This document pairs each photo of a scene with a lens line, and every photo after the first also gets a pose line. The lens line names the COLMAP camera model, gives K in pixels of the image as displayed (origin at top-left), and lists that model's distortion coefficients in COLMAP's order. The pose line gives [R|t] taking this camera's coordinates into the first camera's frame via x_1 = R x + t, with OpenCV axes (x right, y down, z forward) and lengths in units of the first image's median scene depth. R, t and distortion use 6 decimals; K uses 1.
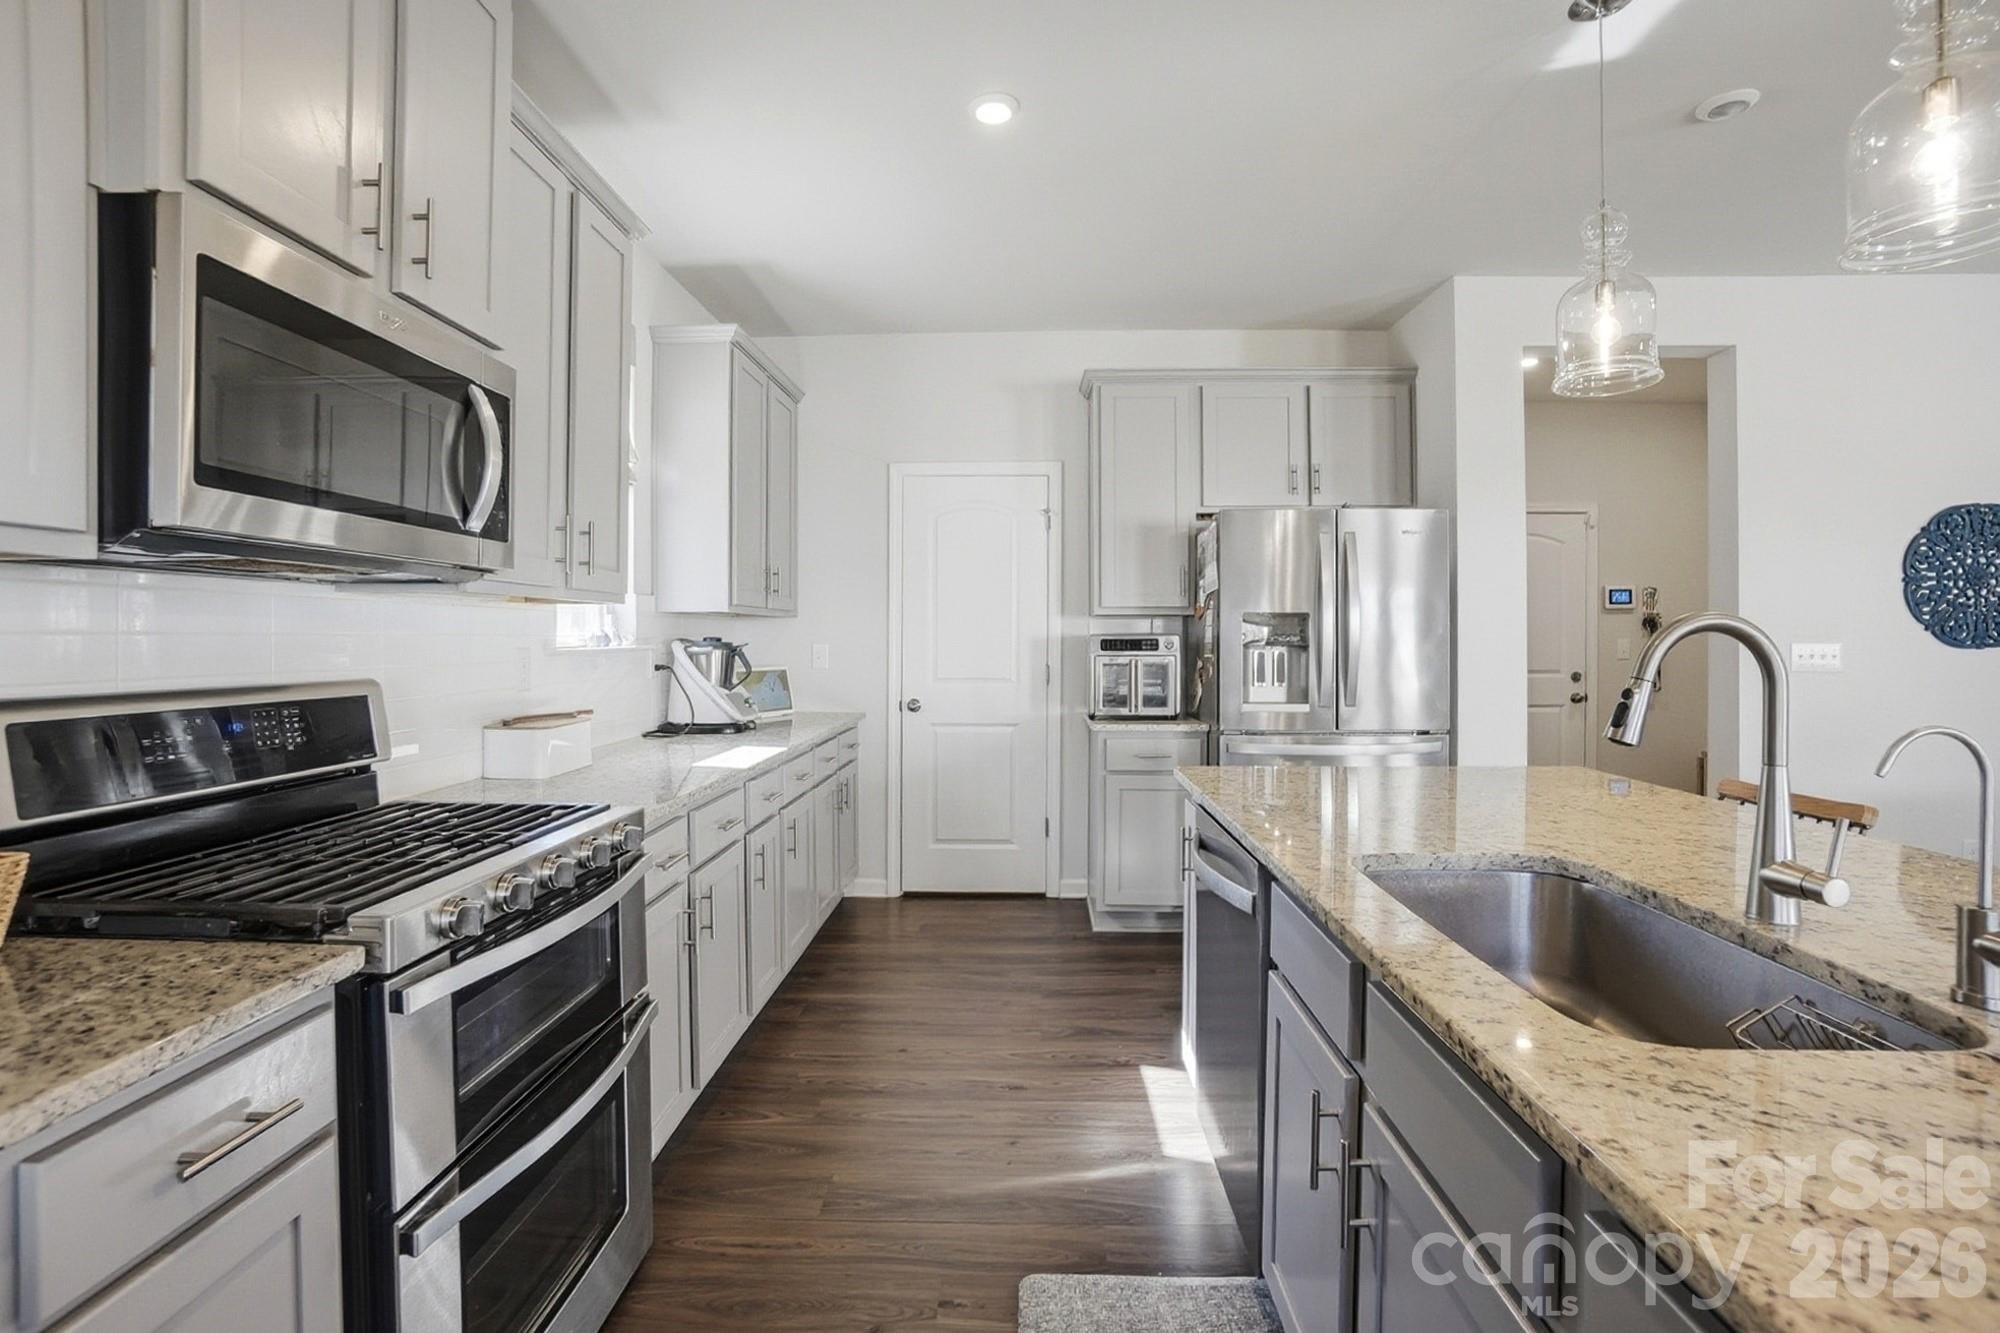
lens RADIAL K [[924.9, 0, 1004.5], [0, 924.9, 635.5], [0, 0, 1]] dist [-0.000209, 0.000336]
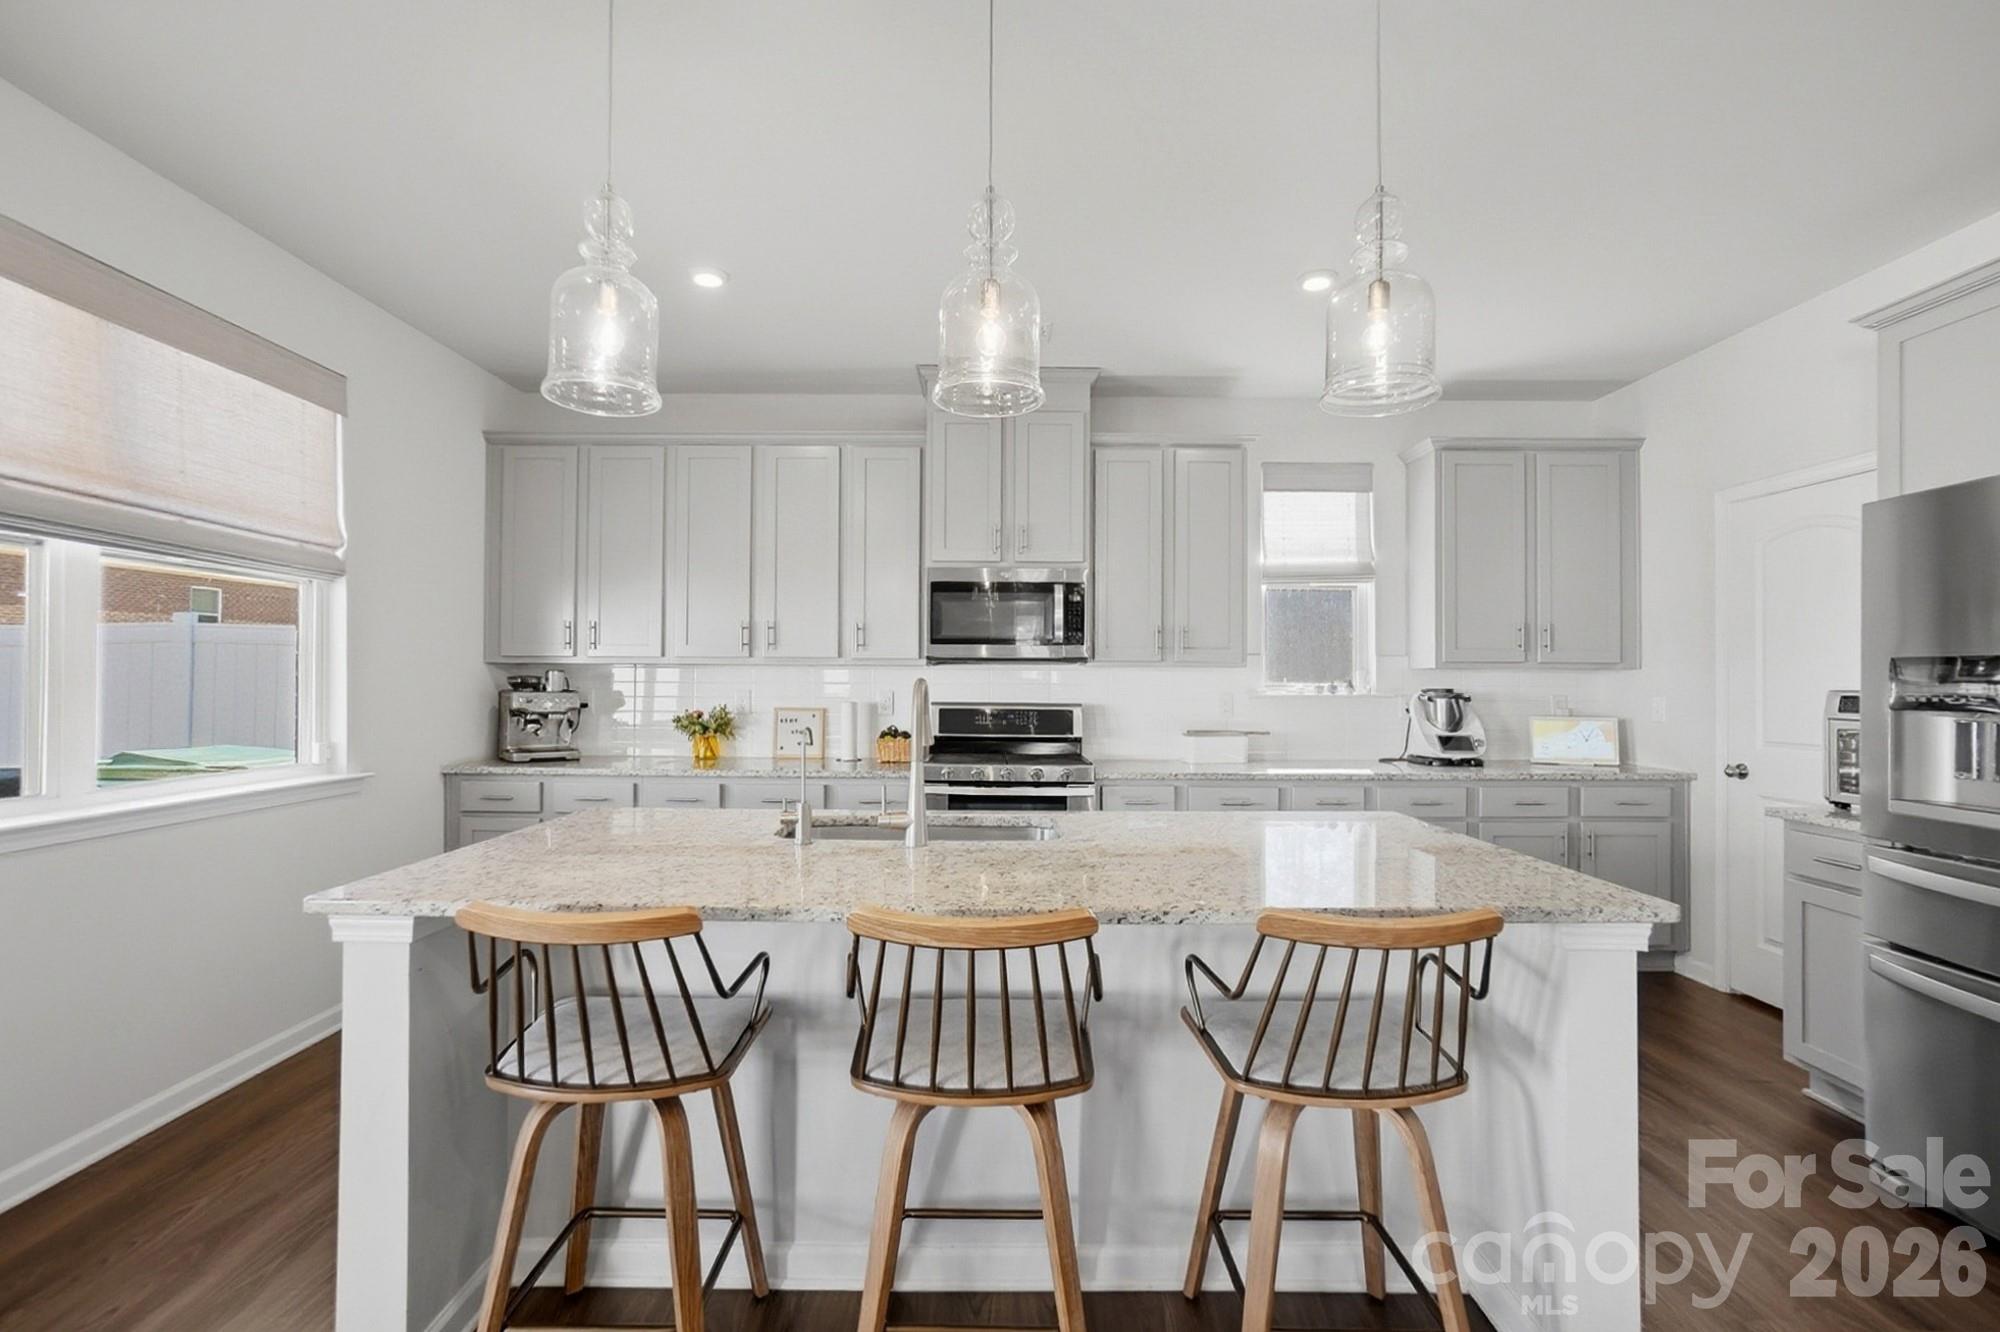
lens RADIAL K [[897.1, 0, 1006.0], [0, 897.1, 641.2], [0, 0, 1]] dist [-0.030205, 0.000258]
pose [[0.028664, -0.042202, -0.998698, 0.836867], [-0.005734, 0.999085, -0.042383, -0.007193], [0.999573, 0.006942, 0.028395, 0.370910]]
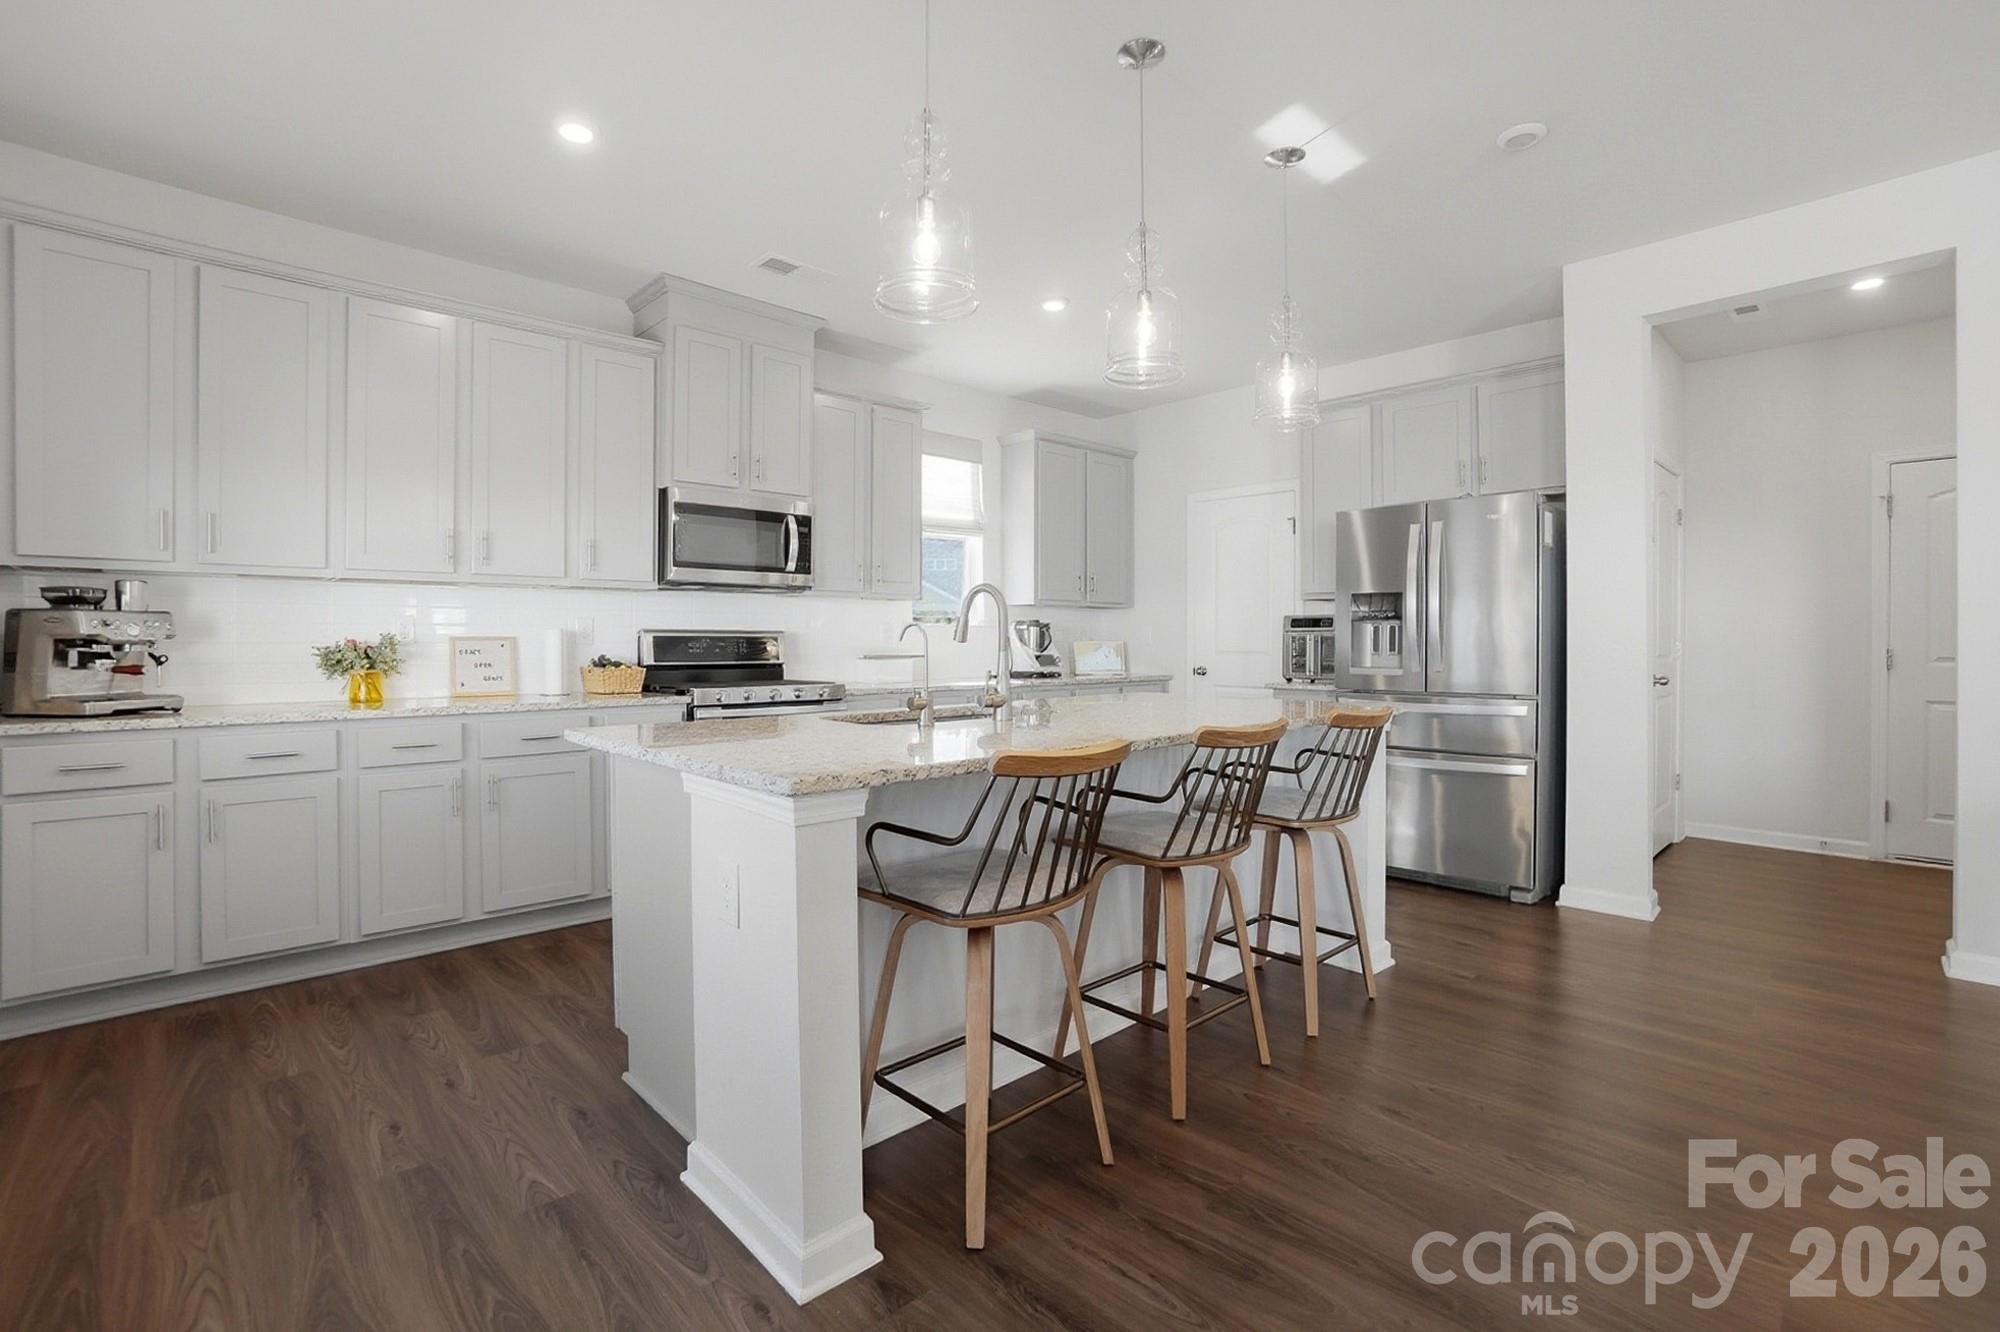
lens RADIAL K [[897.1, 0, 1006.0], [0, 897.1, 641.2], [0, 0, 1]] dist [-0.030205, 0.000258]
pose [[0.707870, 0.002930, -0.706336, 0.757850], [-0.000955, 0.999994, 0.003192, 0.033772], [0.706342, -0.001585, 0.707869, -0.160601]]
